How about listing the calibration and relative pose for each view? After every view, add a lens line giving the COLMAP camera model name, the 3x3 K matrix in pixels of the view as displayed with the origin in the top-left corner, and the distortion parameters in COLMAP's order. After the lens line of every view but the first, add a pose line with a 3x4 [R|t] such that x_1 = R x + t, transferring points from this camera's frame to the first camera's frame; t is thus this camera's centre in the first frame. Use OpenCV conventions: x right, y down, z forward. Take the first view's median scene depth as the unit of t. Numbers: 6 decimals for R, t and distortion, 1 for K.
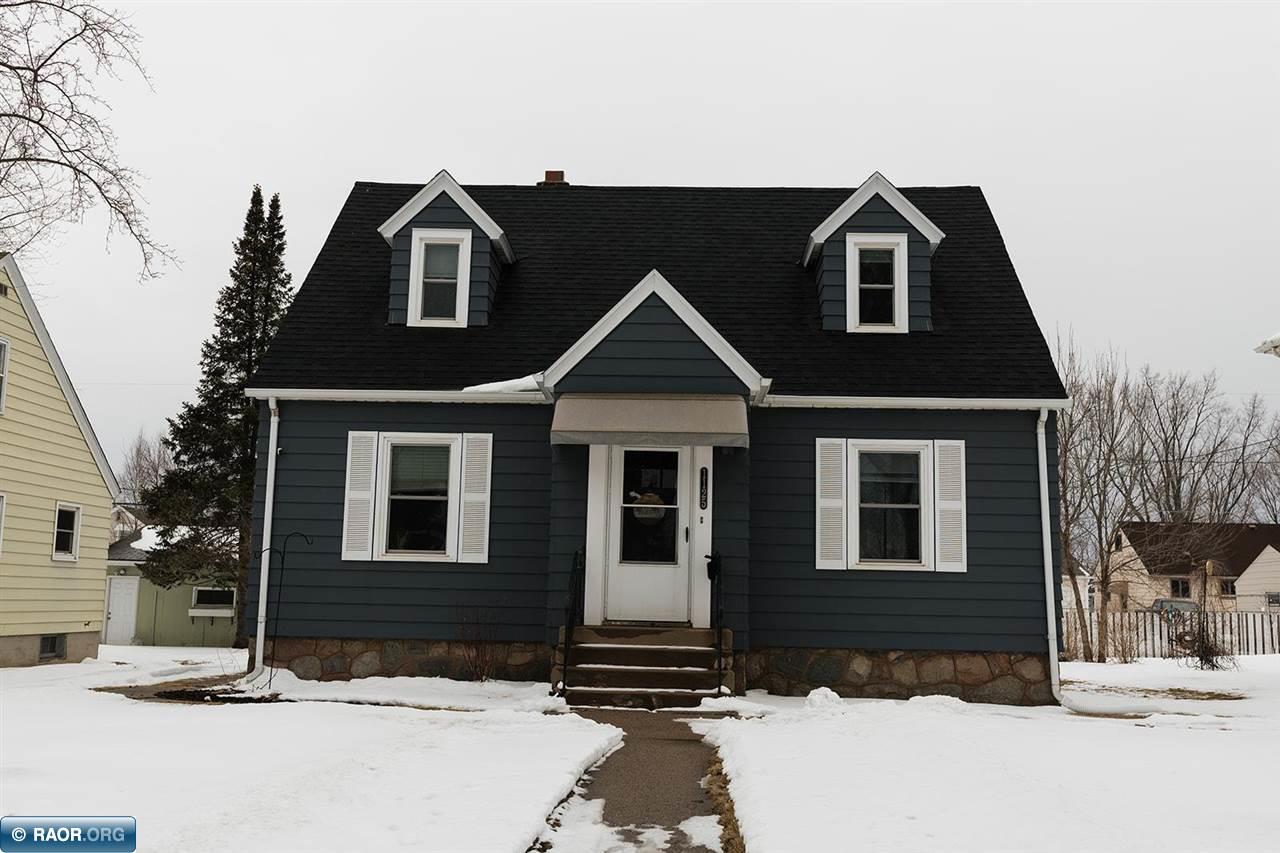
lens RADIAL K [[1345.9, 0, 640.8], [0, 1345.9, 331.9], [0, 0, 1]] dist [0.003868, -0.001803]
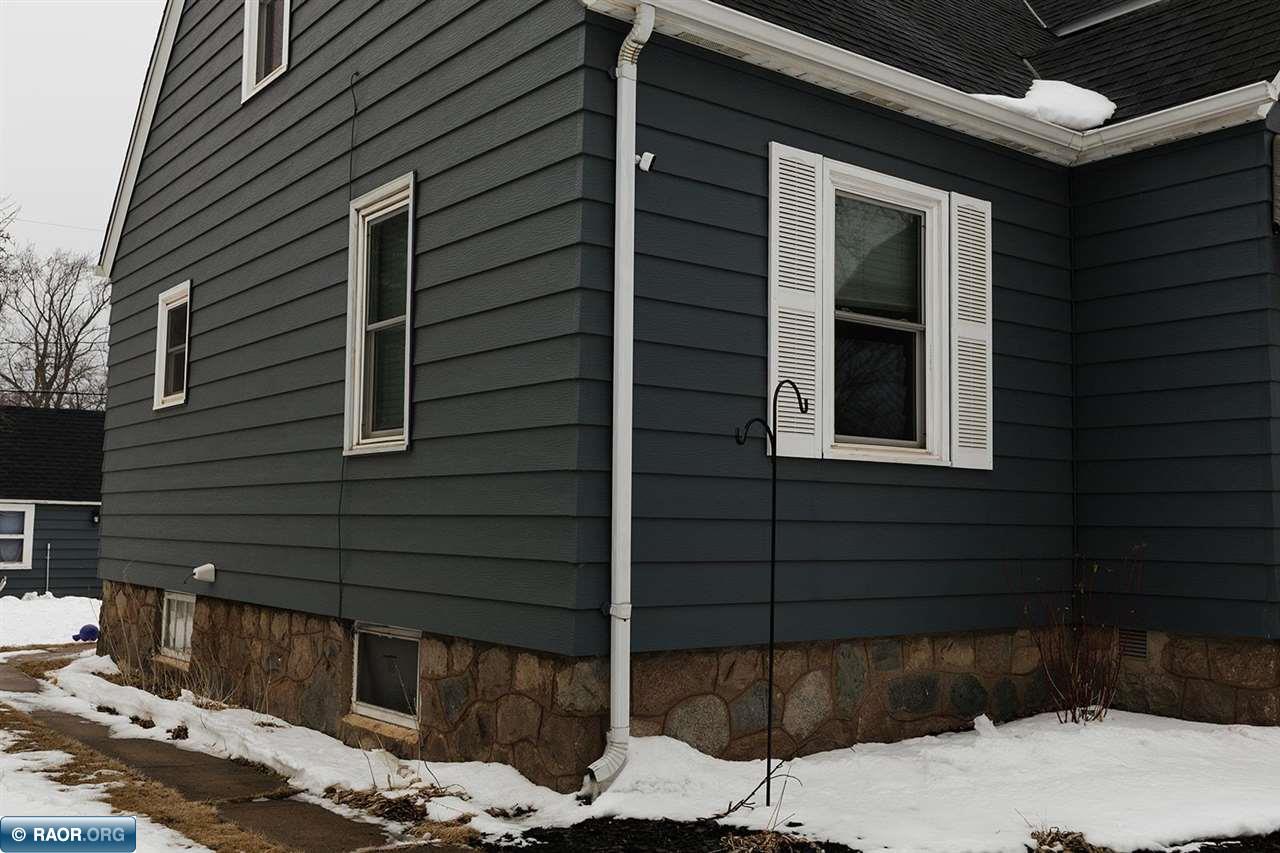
lens RADIAL K [[1200.5, 0, 640.0], [0, 1200.5, 426.5], [0, 0, 1]] dist [0.006679, -0.012393]
pose [[0.786623, 0.039818, 0.616148, -0.470839], [-0.121593, 0.988366, 0.091362, 0.131426], [-0.605342, -0.146787, 0.782313, 0.737378]]
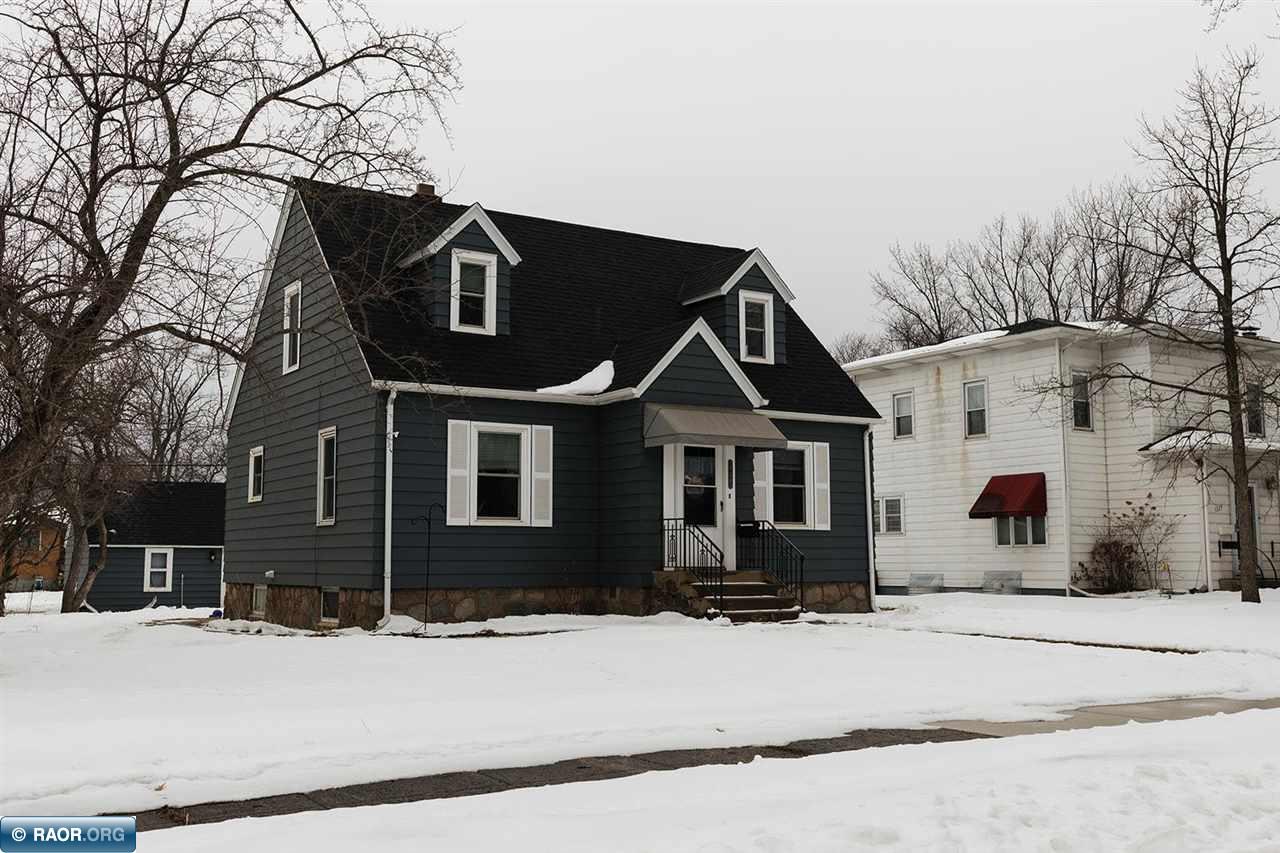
lens RADIAL K [[1200.5, 0, 640.0], [0, 1200.5, 426.5], [0, 0, 1]] dist [0.006679, -0.012393]
pose [[0.829931, 0.038650, 0.556526, -0.678121], [-0.092589, 0.993304, 0.069091, -0.010029], [-0.550129, -0.108869, 0.827953, 0.016881]]
